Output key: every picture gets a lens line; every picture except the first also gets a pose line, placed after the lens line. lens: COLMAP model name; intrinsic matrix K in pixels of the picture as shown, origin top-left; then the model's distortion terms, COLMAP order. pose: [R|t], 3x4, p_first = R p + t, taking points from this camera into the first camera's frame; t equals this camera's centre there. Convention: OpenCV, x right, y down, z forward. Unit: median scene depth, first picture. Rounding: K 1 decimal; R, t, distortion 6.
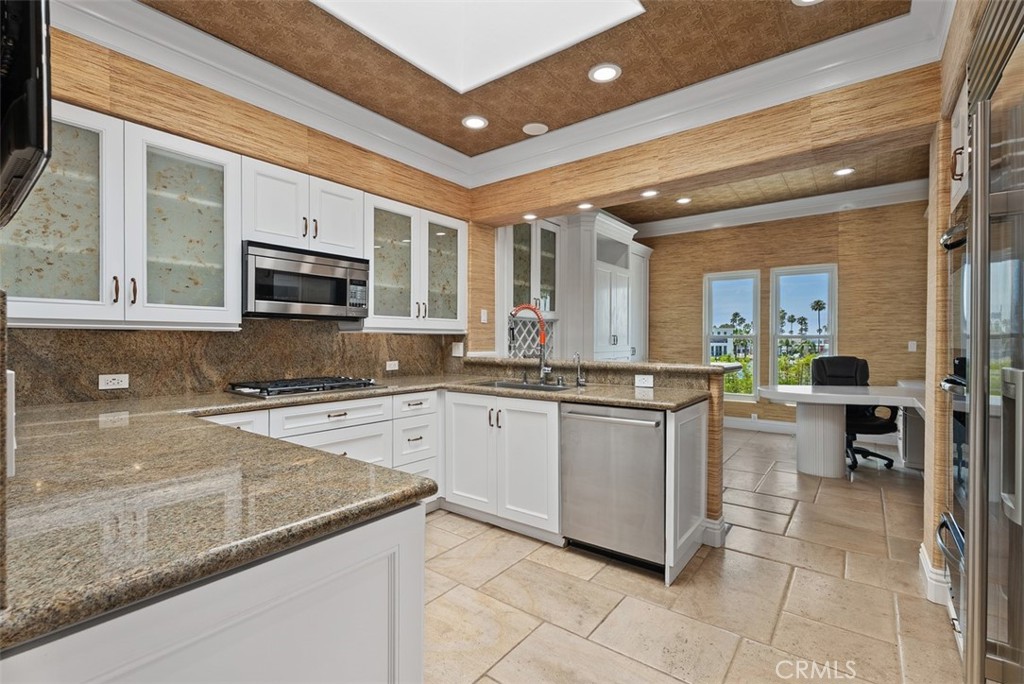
lens RADIAL K [[462.6, 0, 516.2], [0, 462.6, 342.4], [0, 0, 1]] dist [0.001790, -0.000295]
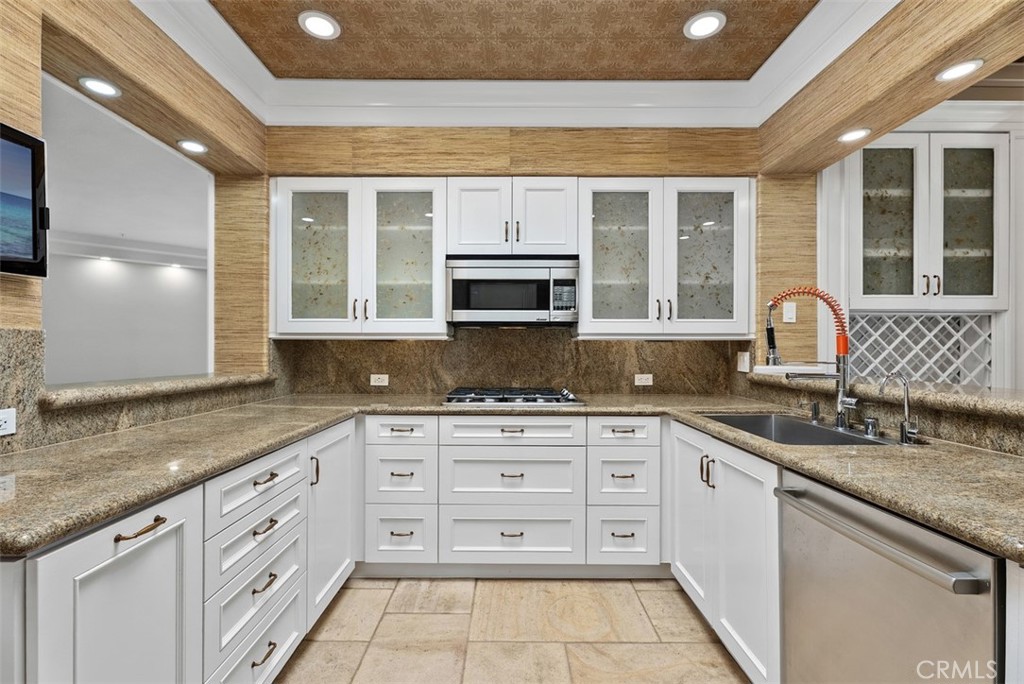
lens RADIAL K [[462.6, 0, 504.1], [0, 462.6, 345.7], [0, 0, 1]] dist [0.001790, -0.000295]
pose [[0.596726, -0.004686, -0.802431, 0.295548], [-0.005672, 0.999933, -0.010057, -0.000407], [0.802425, 0.010553, 0.596660, 0.390663]]
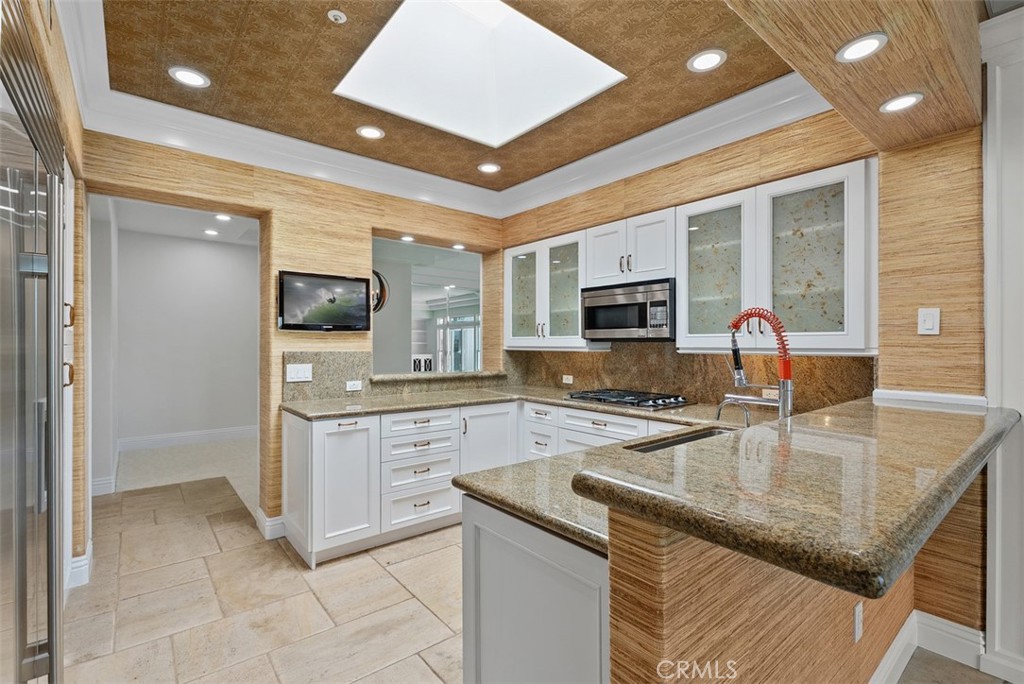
lens RADIAL K [[462.6, 0, 502.4], [0, 462.6, 345.8], [0, 0, 1]] dist [0.001790, -0.000295]
pose [[-0.253324, 0.001853, -0.967380, 0.723287], [-0.007212, 0.999967, 0.003804, -0.039294], [0.967355, 0.007940, -0.253302, 0.937904]]
